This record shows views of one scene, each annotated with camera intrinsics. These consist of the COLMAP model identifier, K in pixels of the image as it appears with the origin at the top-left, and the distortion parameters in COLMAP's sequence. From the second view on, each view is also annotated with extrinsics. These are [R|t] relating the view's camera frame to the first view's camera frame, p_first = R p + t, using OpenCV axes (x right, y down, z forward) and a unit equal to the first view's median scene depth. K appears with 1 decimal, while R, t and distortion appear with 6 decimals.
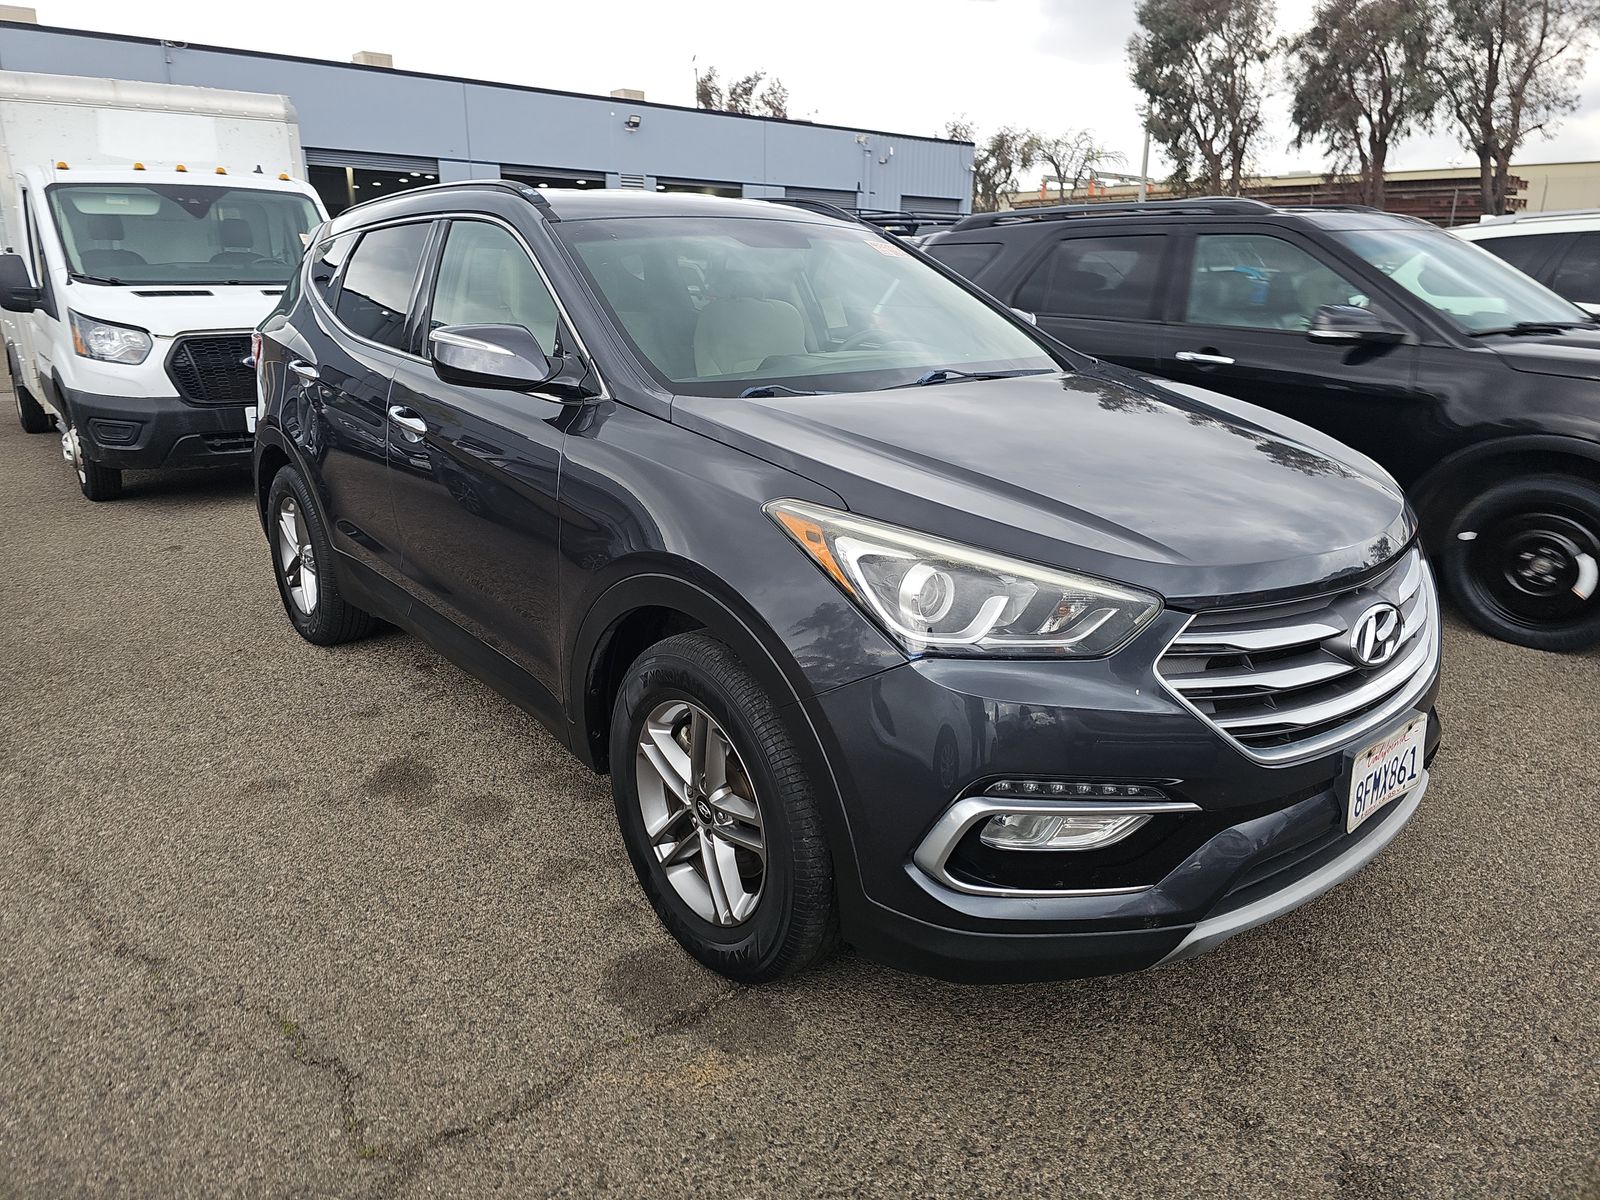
lens RADIAL K [[1087.7, 0, 787.6], [0, 1087.7, 603.0], [0, 0, 1]] dist [0.047025, -0.042279]
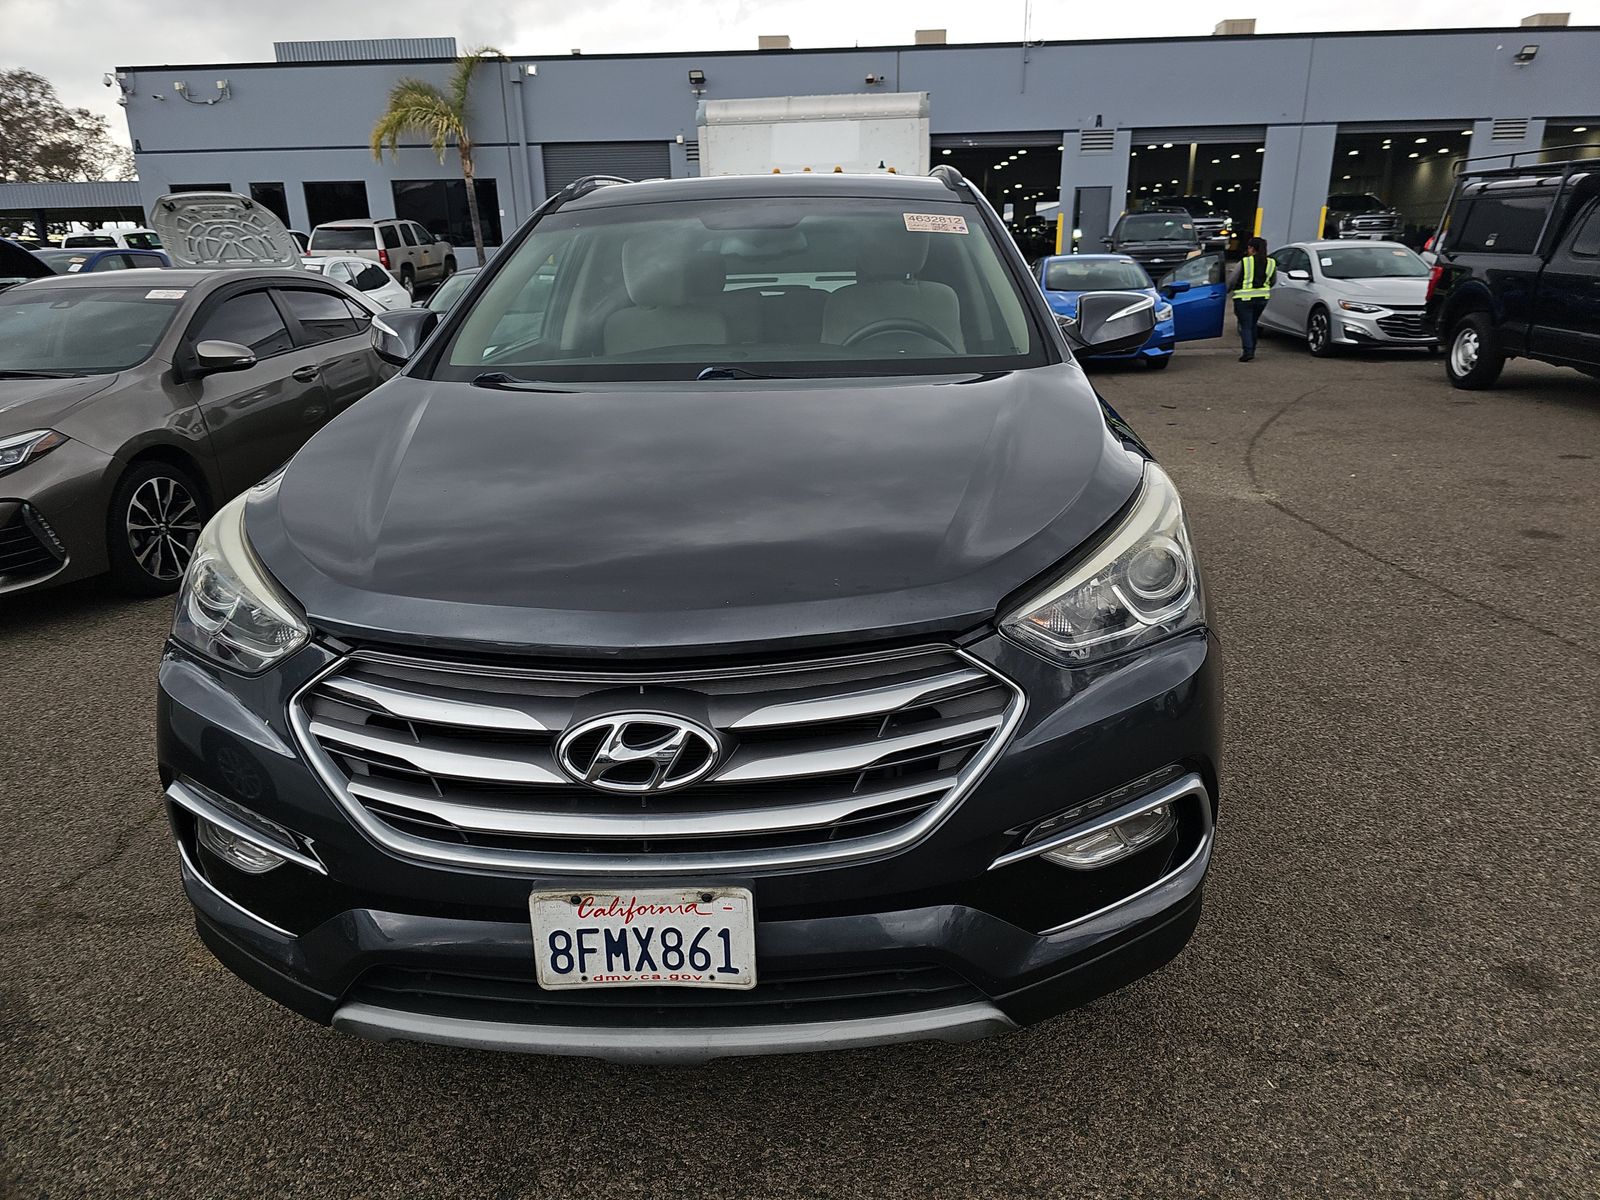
lens RADIAL K [[1072.6, 0, 800.3], [0, 1072.6, 629.0], [0, 0, 1]] dist [0.051699, -0.043175]
pose [[0.734065, 0.200746, -0.648729, 0.257674], [-0.171449, 0.979146, 0.108990, -0.035986], [0.657080, 0.031219, 0.753174, 0.127685]]
